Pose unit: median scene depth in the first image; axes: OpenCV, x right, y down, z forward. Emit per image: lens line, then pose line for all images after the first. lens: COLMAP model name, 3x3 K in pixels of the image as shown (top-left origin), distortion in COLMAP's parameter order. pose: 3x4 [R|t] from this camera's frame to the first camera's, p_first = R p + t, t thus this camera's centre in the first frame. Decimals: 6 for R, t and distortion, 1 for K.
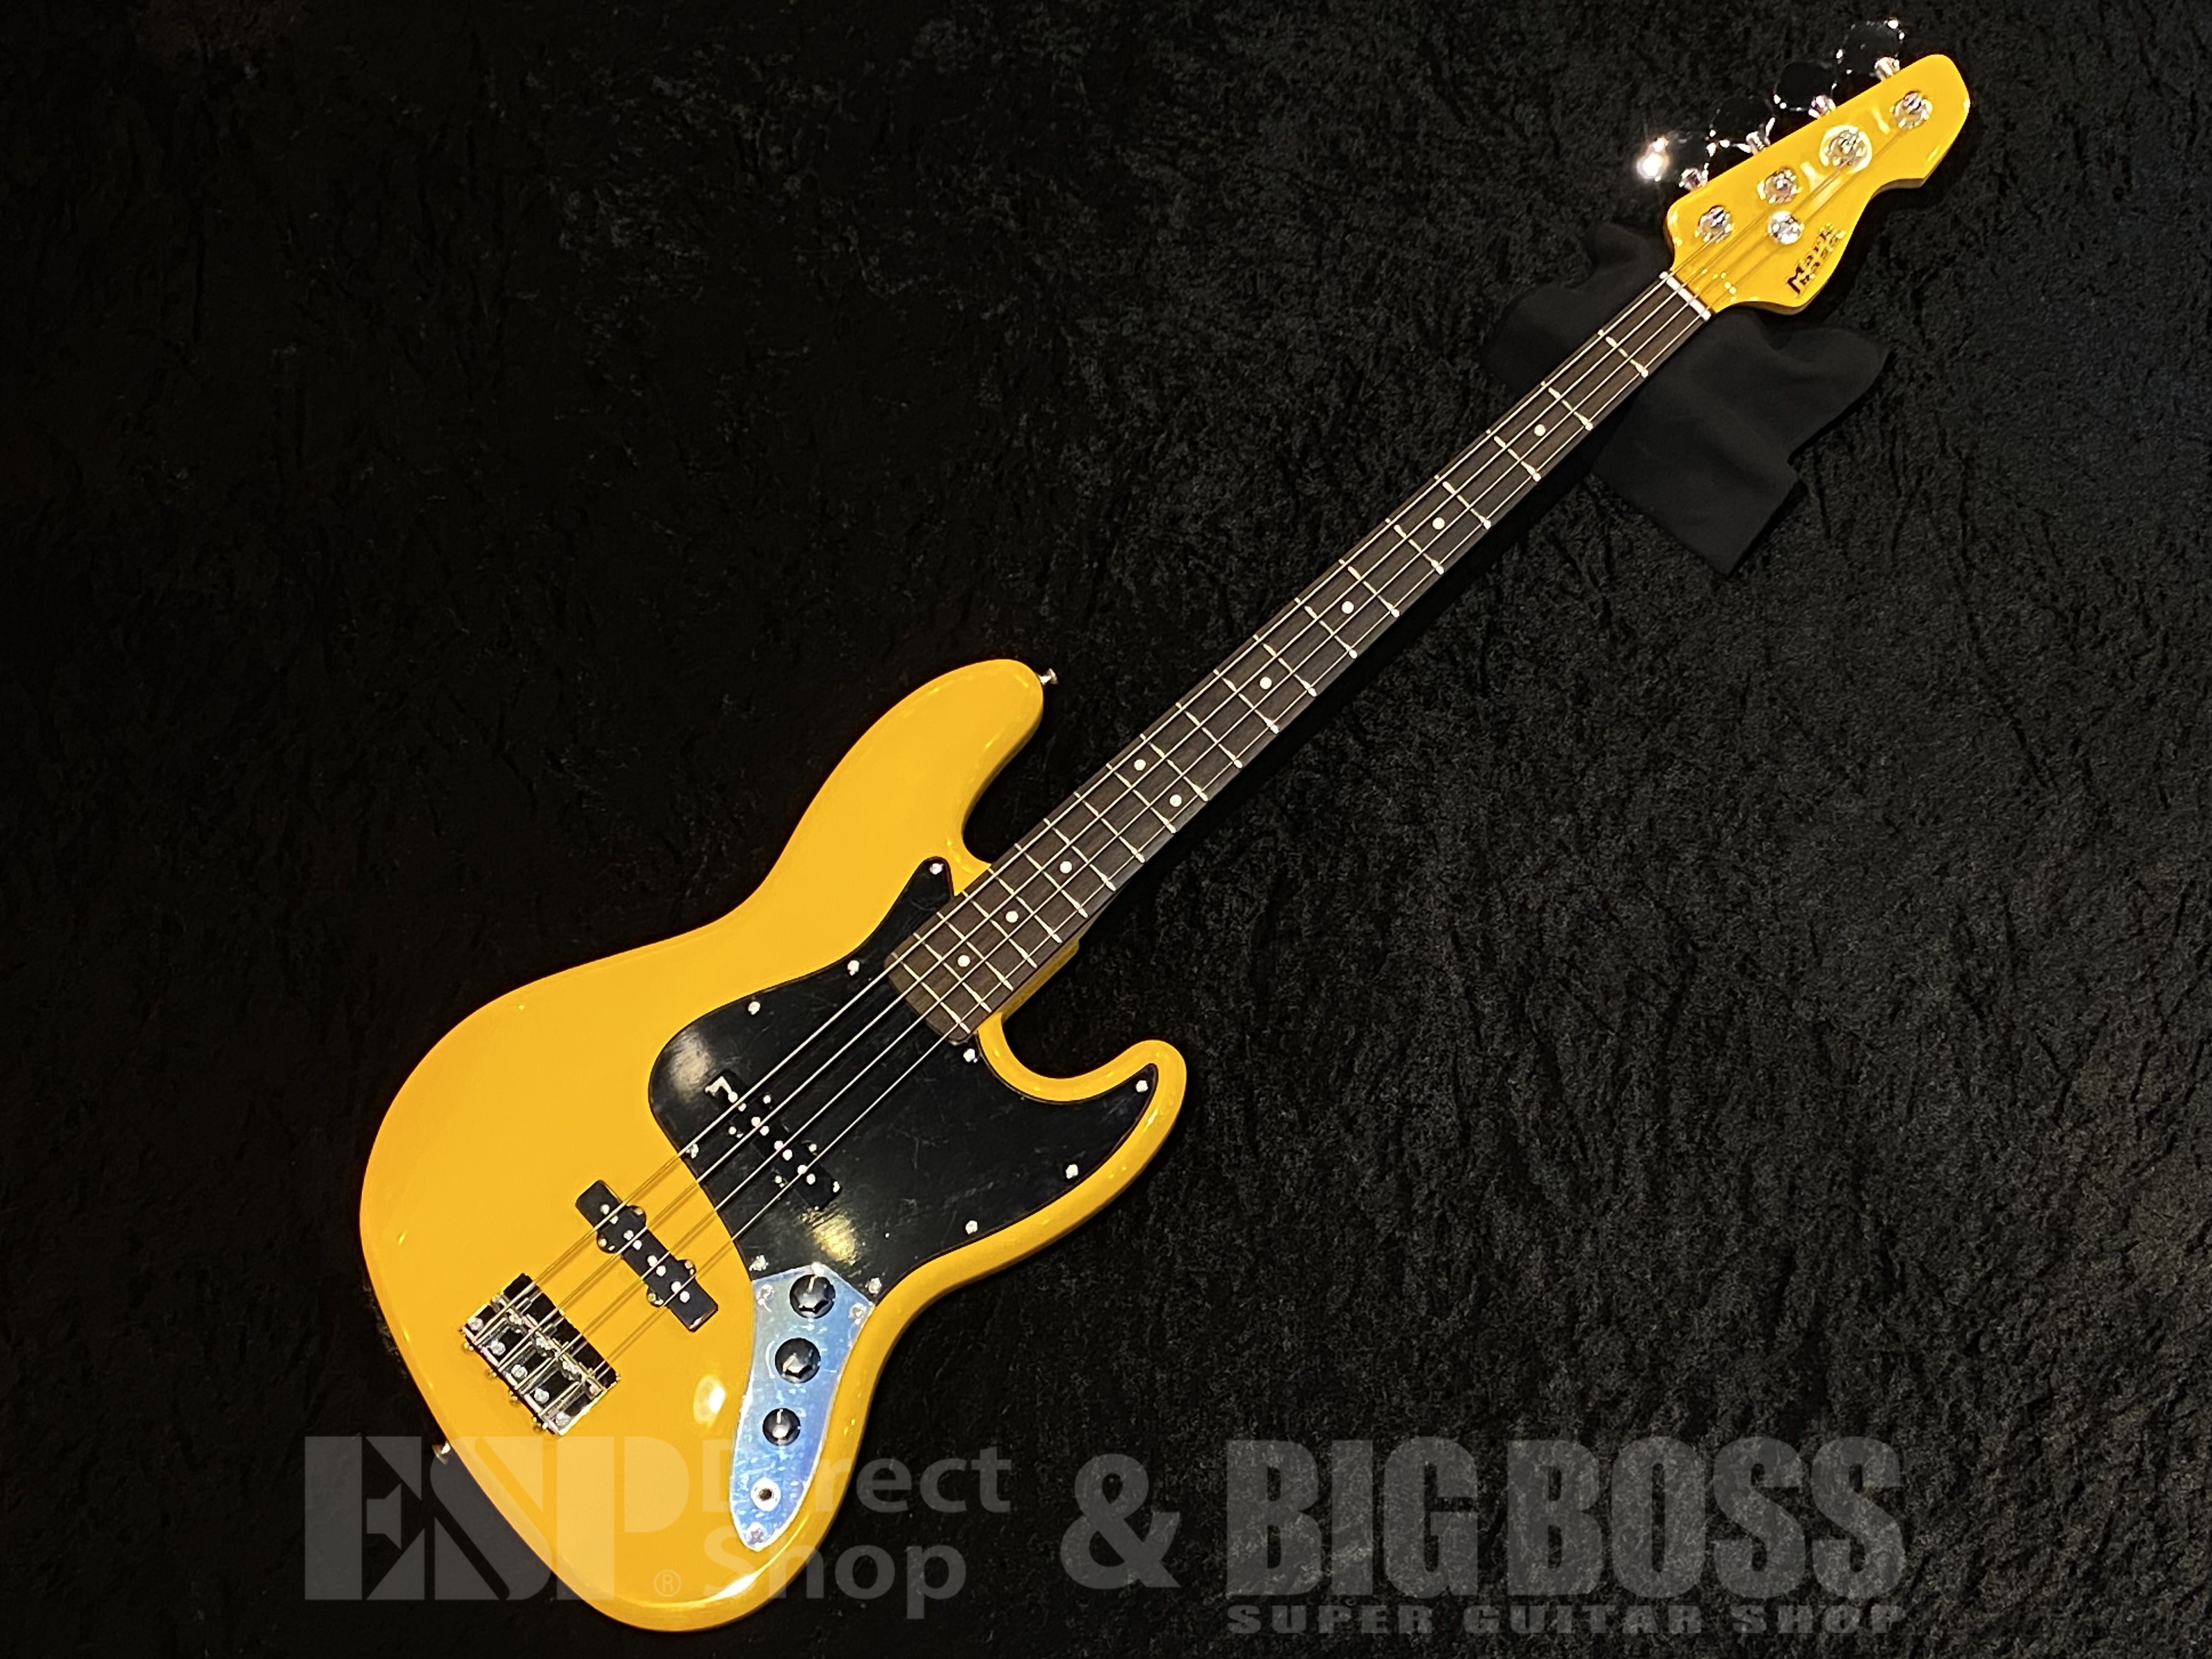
lens RADIAL K [[3409.0, 0, 1106.0], [0, 3409.0, 829.5], [0, 0, 1]] dist [0.149860, -0.098982]
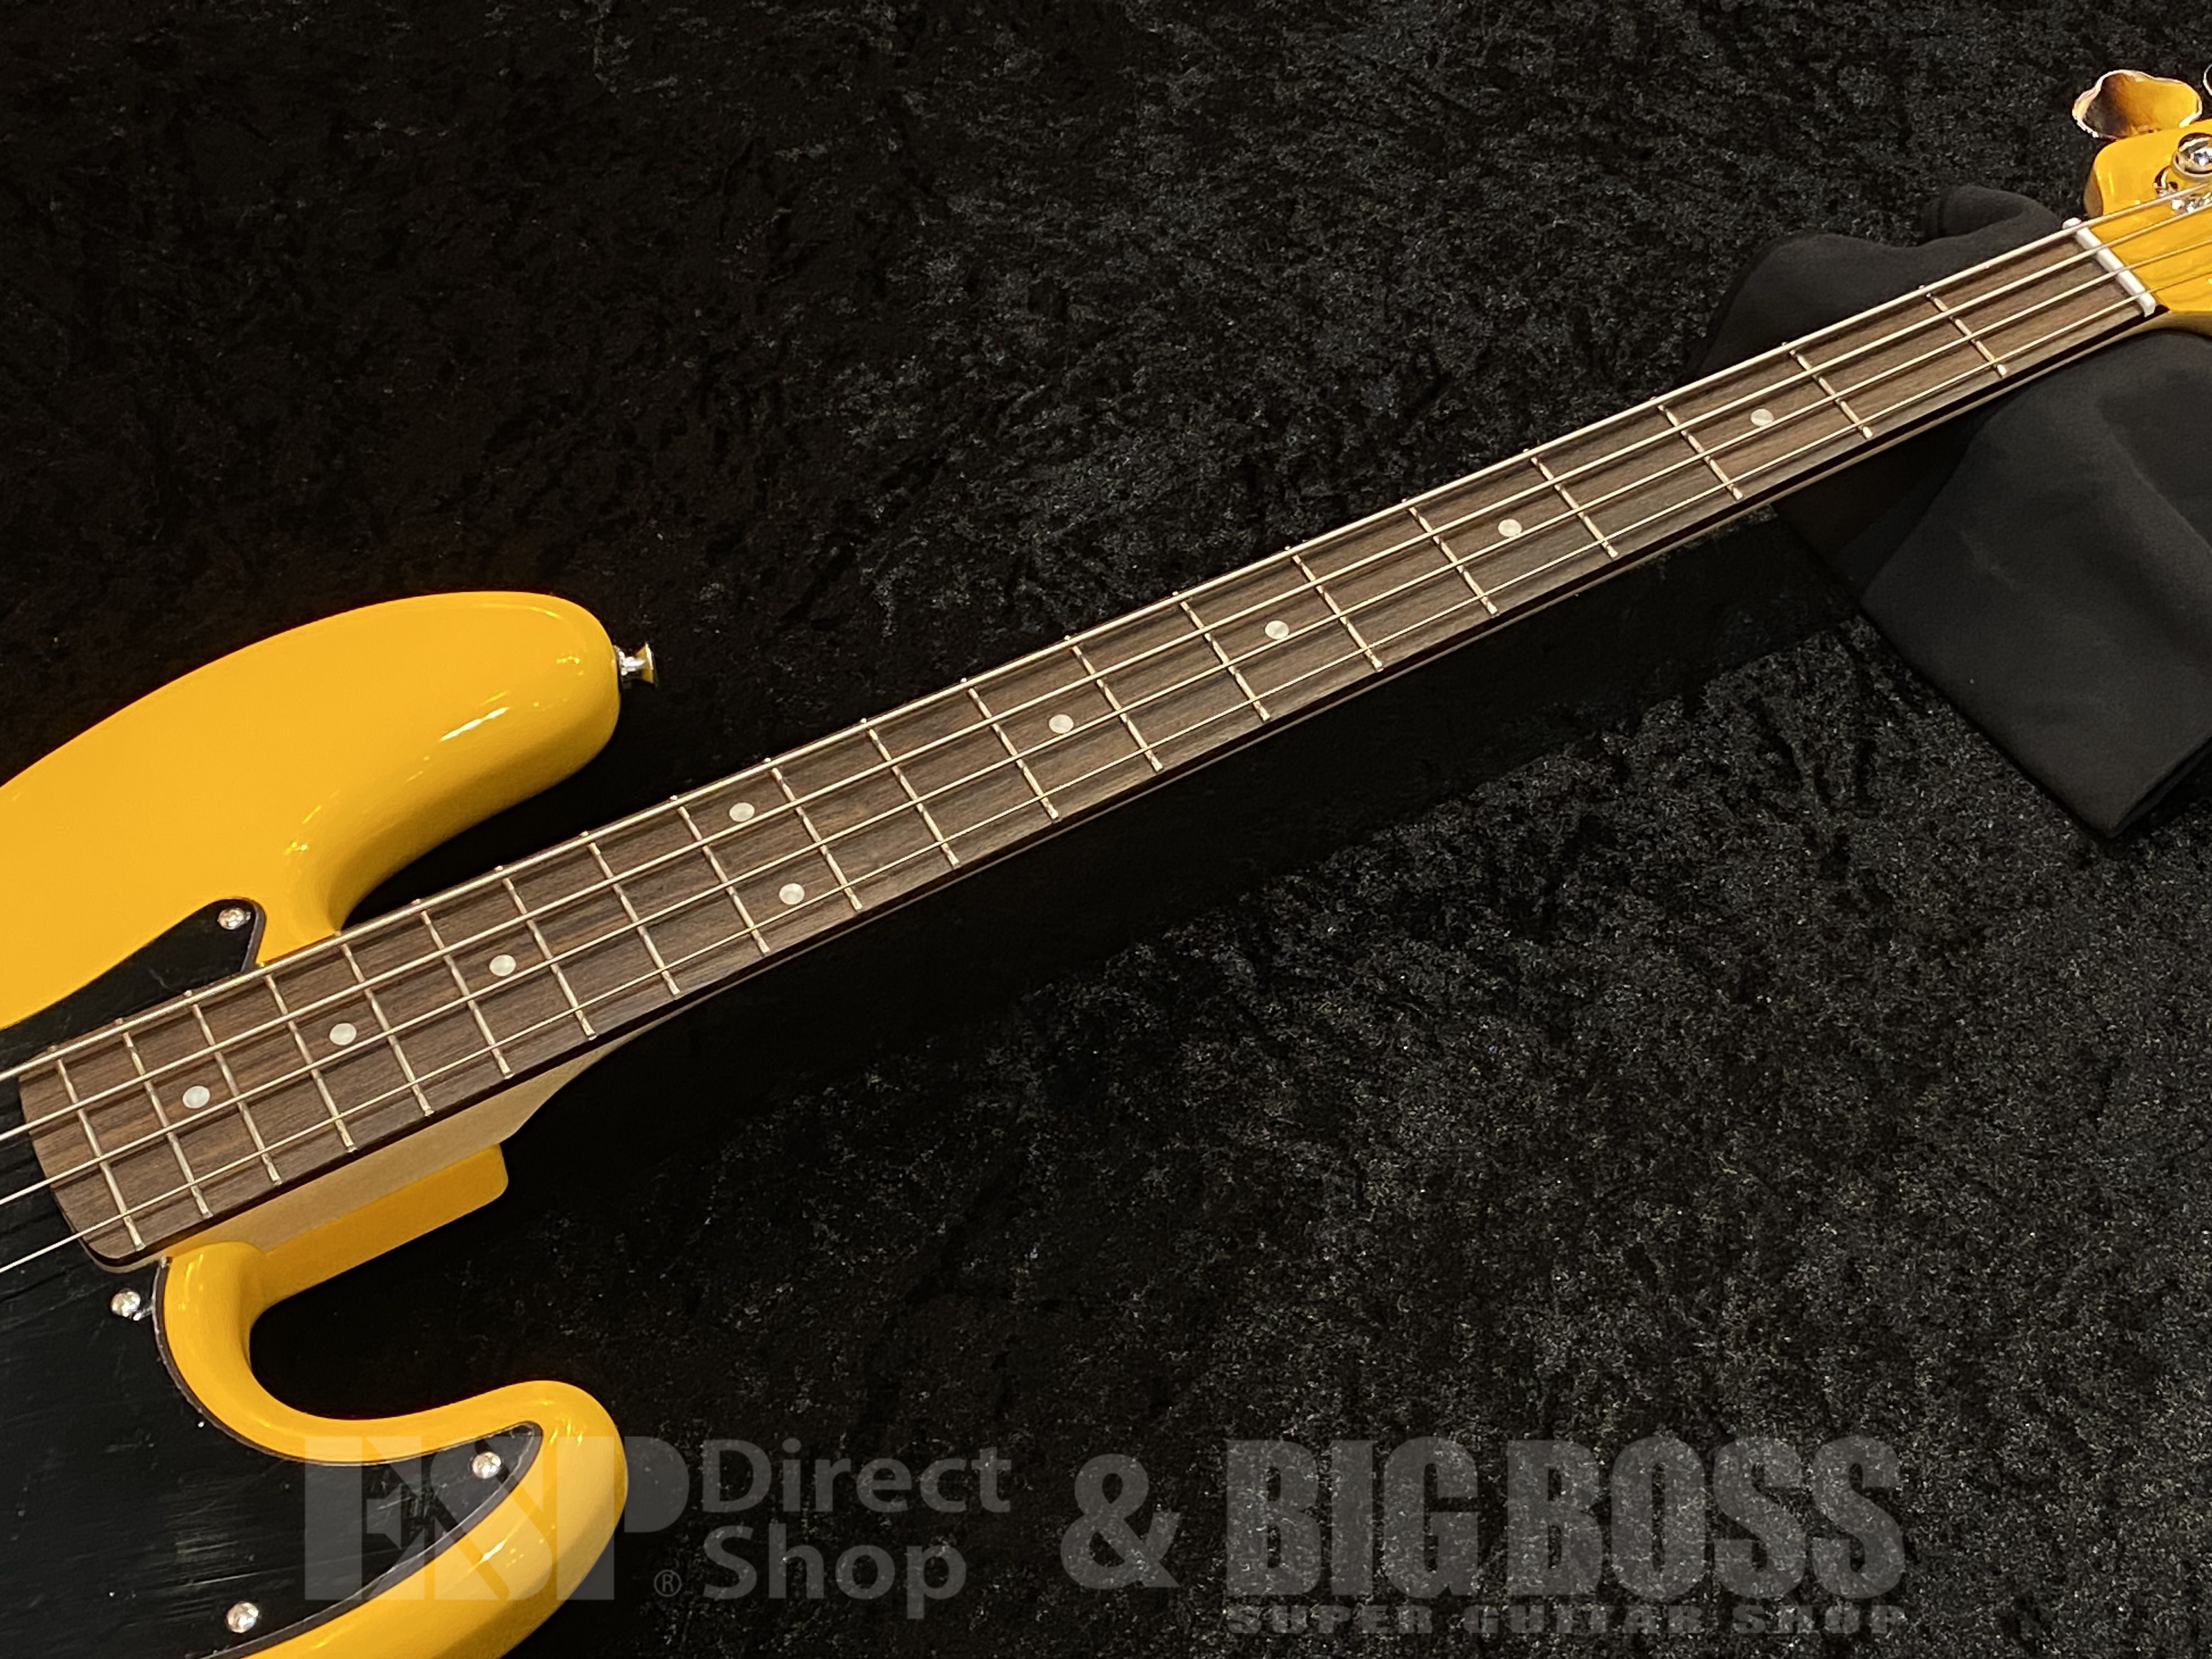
lens RADIAL K [[3409.0, 0, 1106.0], [0, 3409.0, 829.5], [0, 0, 1]] dist [0.149860, -0.098982]
pose [[0.966913, 0.210653, -0.143894, 0.118181], [-0.247477, 0.911463, -0.328620, 0.115974], [0.061929, 0.353357, 0.933436, 0.560781]]
